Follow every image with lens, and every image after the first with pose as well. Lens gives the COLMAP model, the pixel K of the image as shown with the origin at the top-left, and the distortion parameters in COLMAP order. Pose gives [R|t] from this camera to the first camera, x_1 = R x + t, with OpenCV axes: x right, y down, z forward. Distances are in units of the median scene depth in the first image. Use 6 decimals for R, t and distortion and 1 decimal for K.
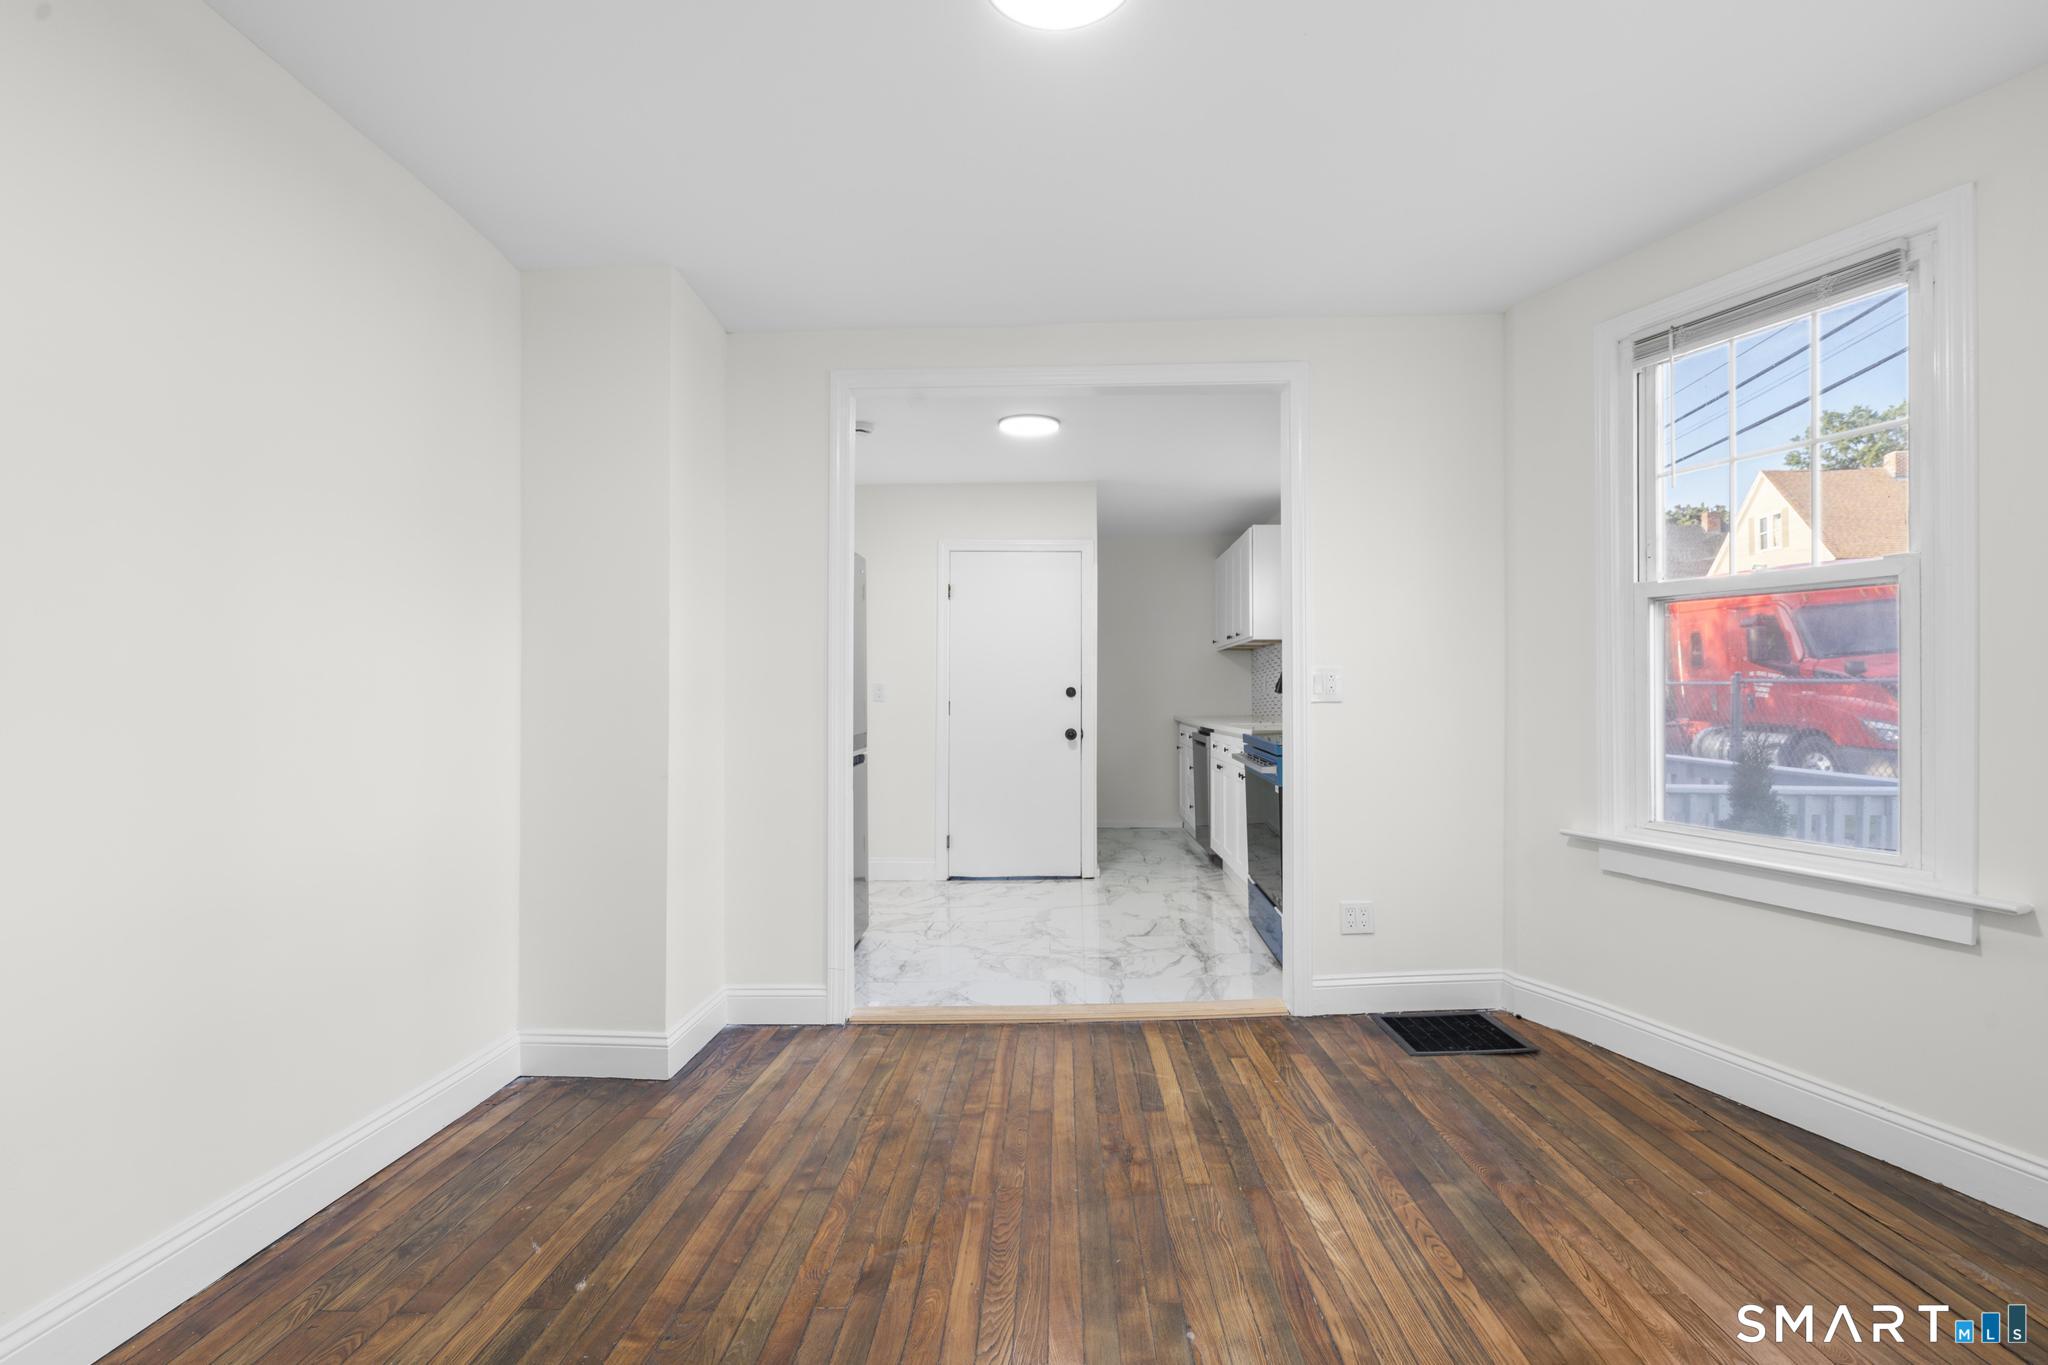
lens RADIAL K [[927.9, 0, 1055.8], [0, 927.9, 683.7], [0, 0, 1]] dist [-0.001788, 0.000318]
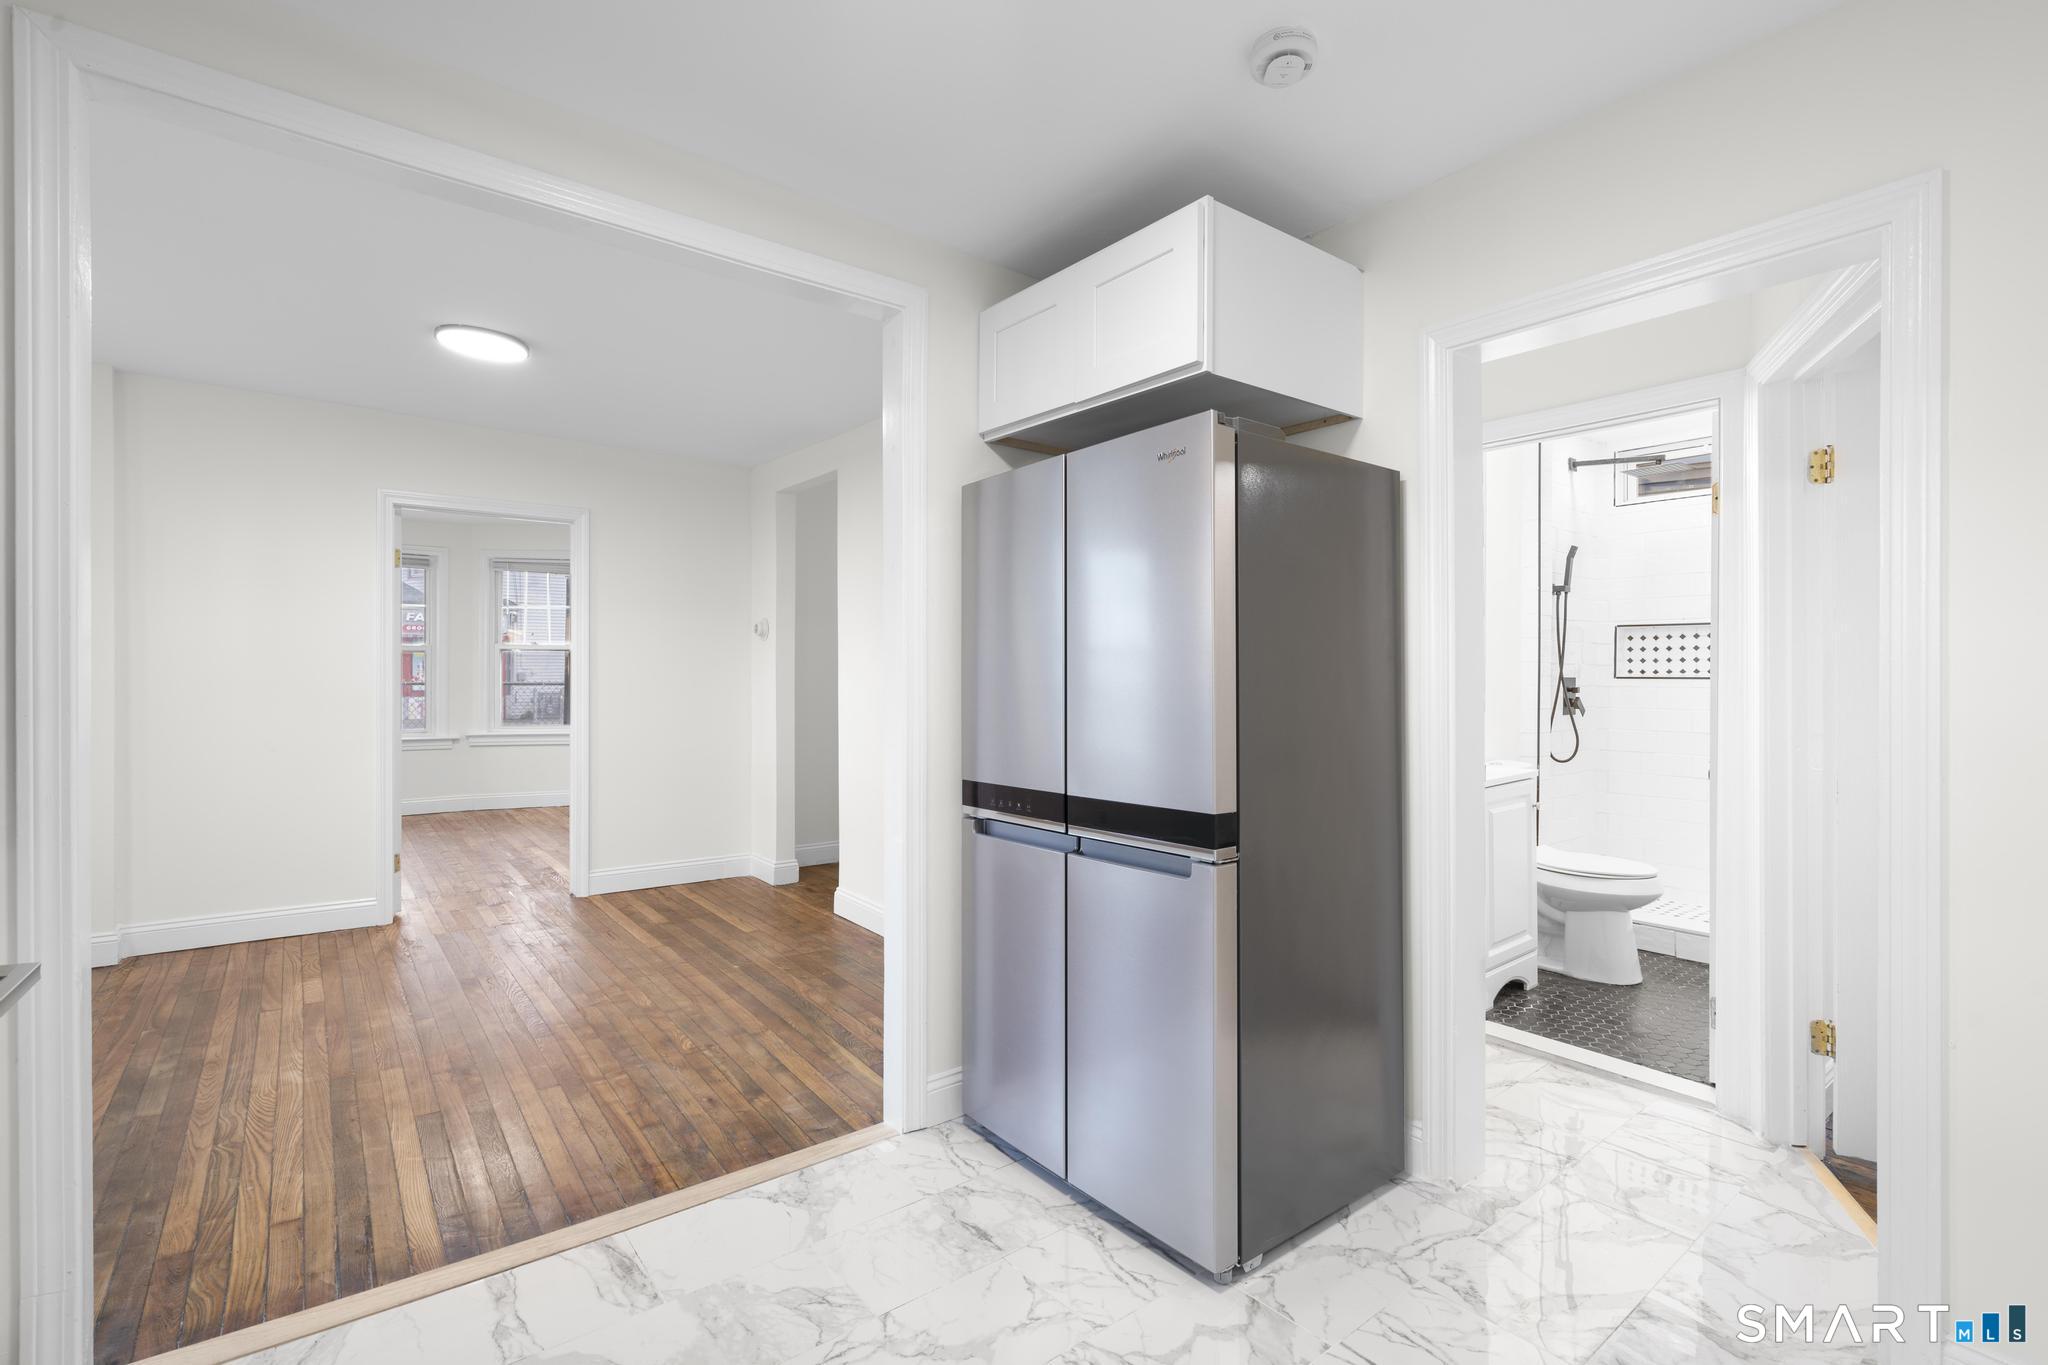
lens RADIAL K [[922.1, 0, 1037.7], [0, 922.1, 684.6], [0, 0, 1]] dist [0.000684, -0.000075]
pose [[-0.779176, 0.006842, -0.626767, 0.189161], [0.008690, 0.999962, 0.000113, -0.014941], [0.626744, -0.005359, -0.779206, 1.942326]]
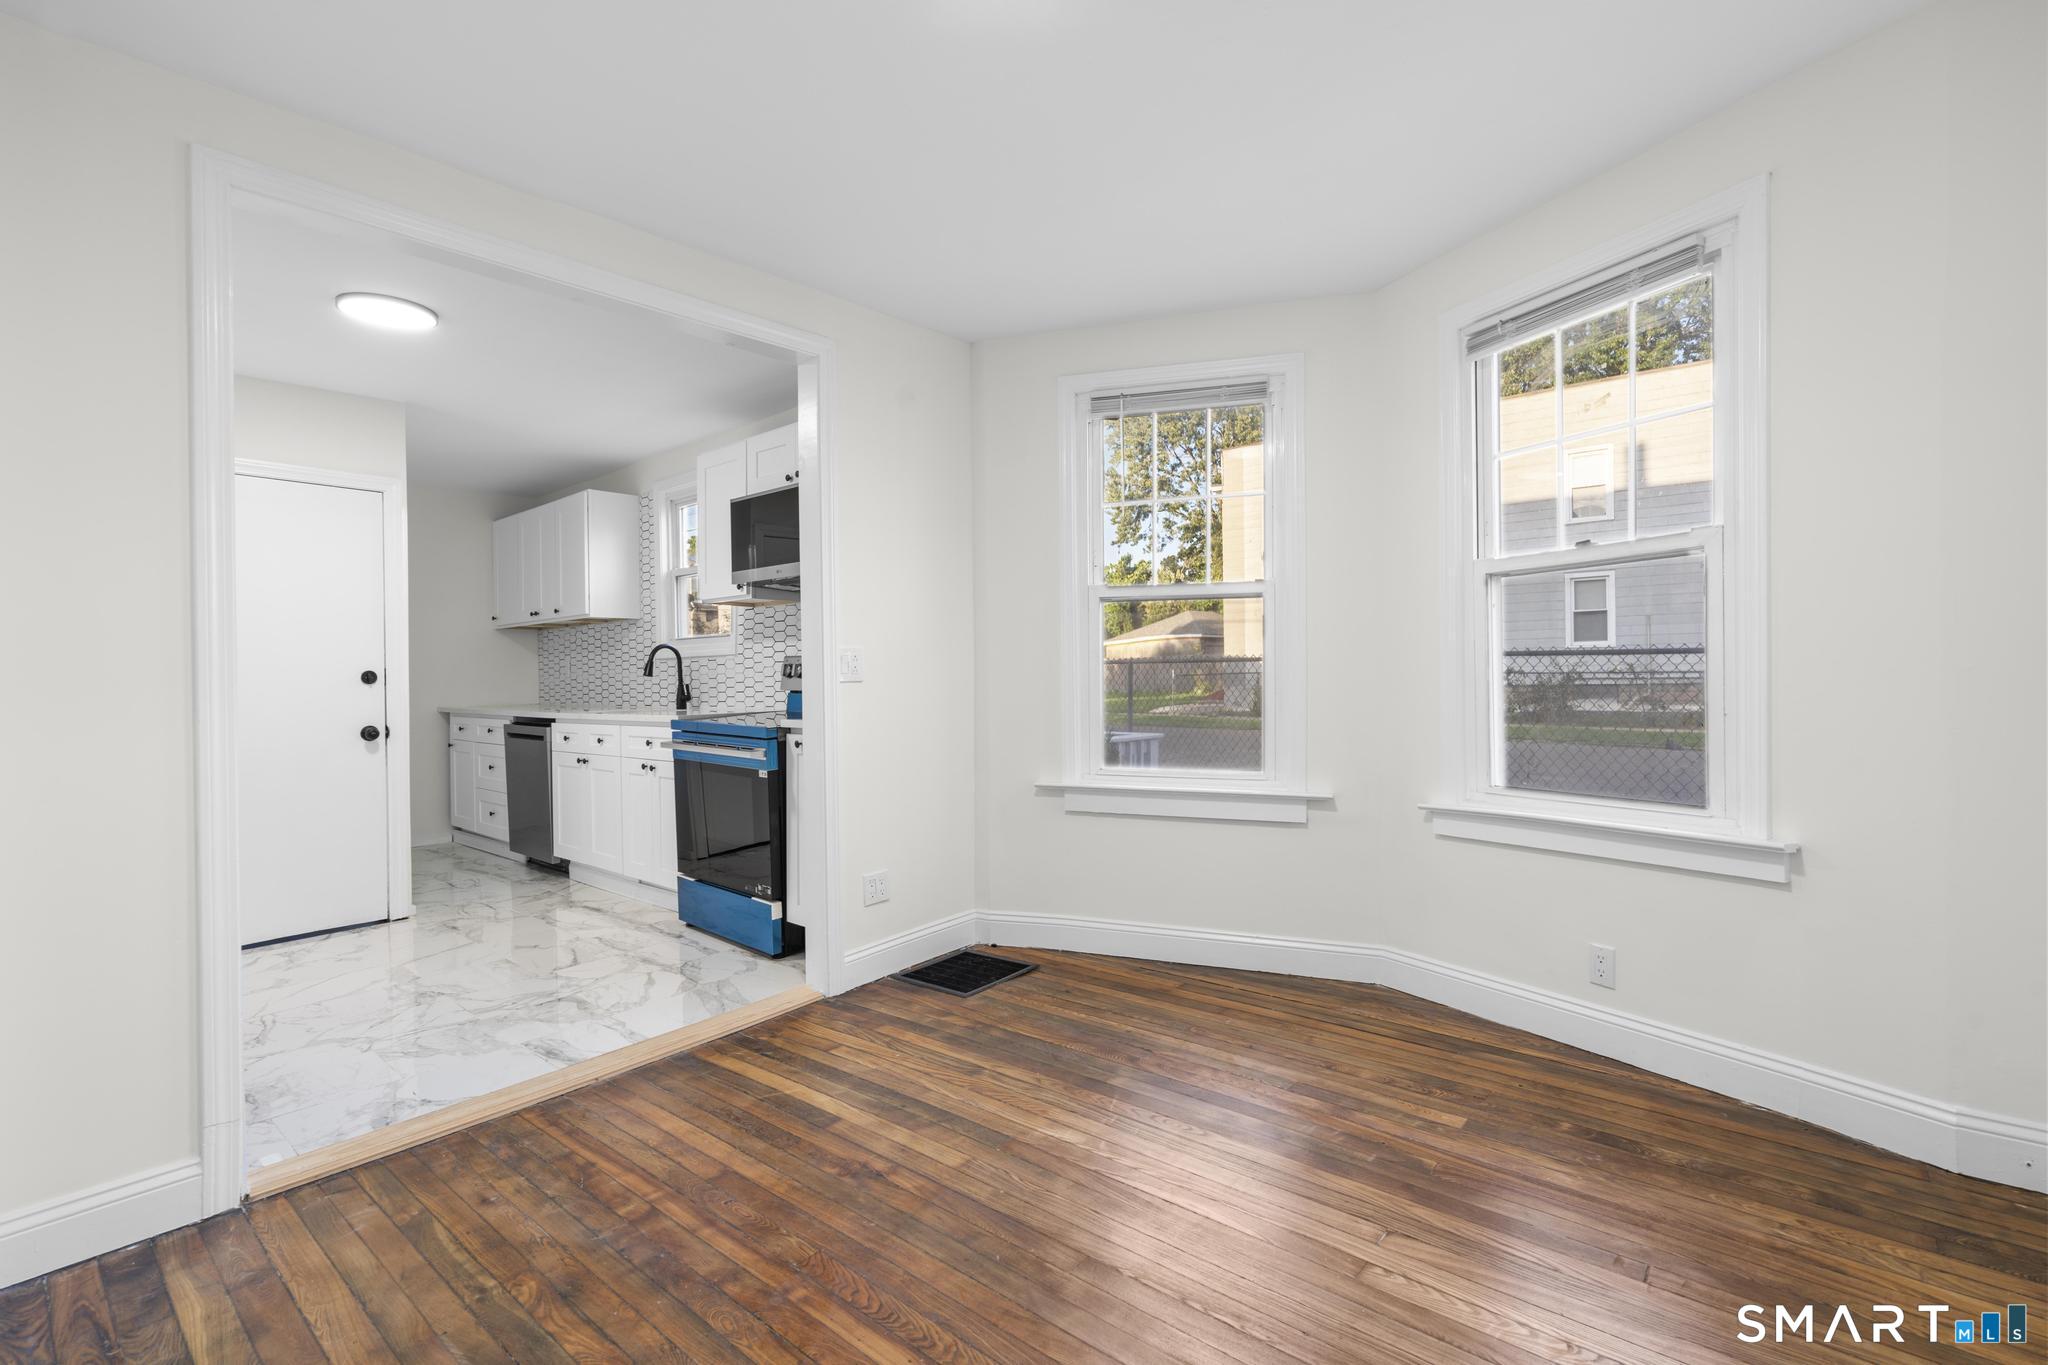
lens RADIAL K [[918.3, 0, 1024.0], [0, 918.3, 682.5], [0, 0, 1]] dist [-0.000530, 0.001196]
pose [[0.653685, -0.011769, 0.756675, -0.395185], [0.002178, 0.999904, 0.013671, 0.008502], [-0.756764, -0.007289, 0.653648, 0.227364]]
